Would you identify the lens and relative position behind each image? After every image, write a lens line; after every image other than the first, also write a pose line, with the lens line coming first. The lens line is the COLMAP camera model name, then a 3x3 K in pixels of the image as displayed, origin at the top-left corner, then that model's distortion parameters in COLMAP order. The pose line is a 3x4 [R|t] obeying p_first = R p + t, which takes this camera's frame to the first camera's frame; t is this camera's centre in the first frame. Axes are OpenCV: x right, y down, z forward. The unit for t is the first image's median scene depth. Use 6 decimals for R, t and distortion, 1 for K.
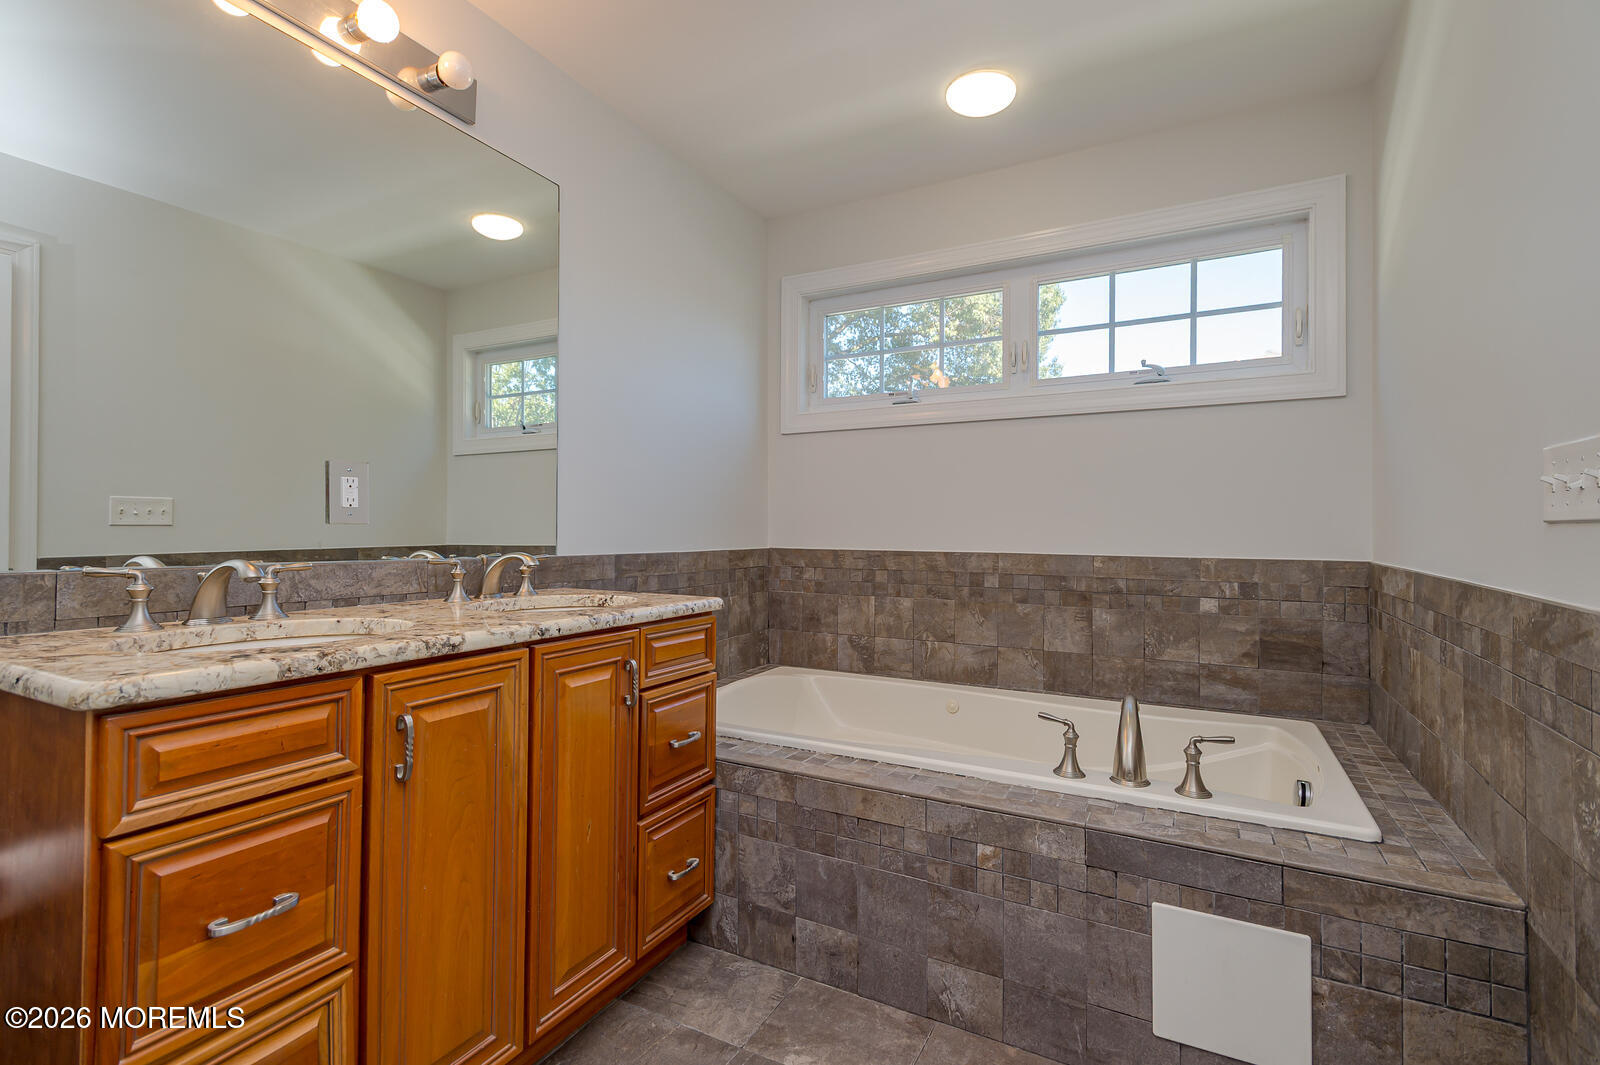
lens RADIAL K [[740.1, 0, 797.5], [0, 740.1, 525.8], [0, 0, 1]] dist [0.009571, -0.000968]
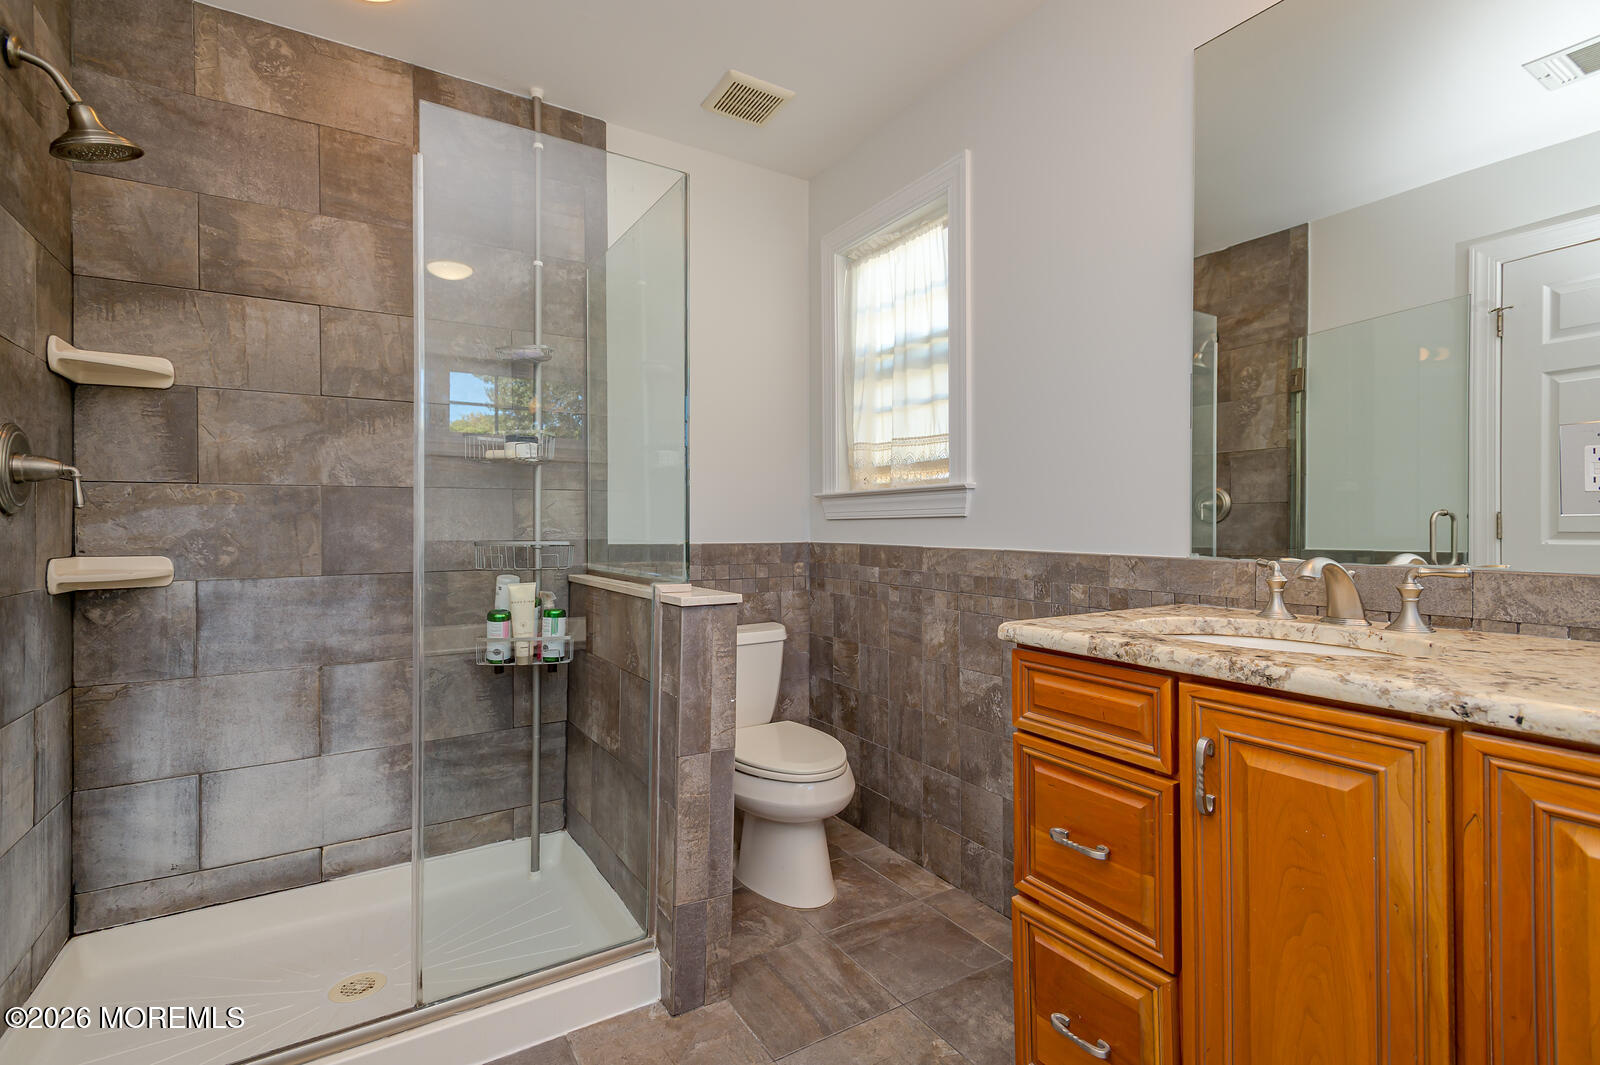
lens RADIAL K [[740.1, 0, 798.1], [0, 740.1, 531.1], [0, 0, 1]] dist [0.009571, -0.000968]
pose [[-0.499868, -0.000219, -0.866101, 0.455740], [0.004393, 0.999986, -0.002788, 0.013276], [0.866090, -0.005199, -0.499861, 1.017308]]
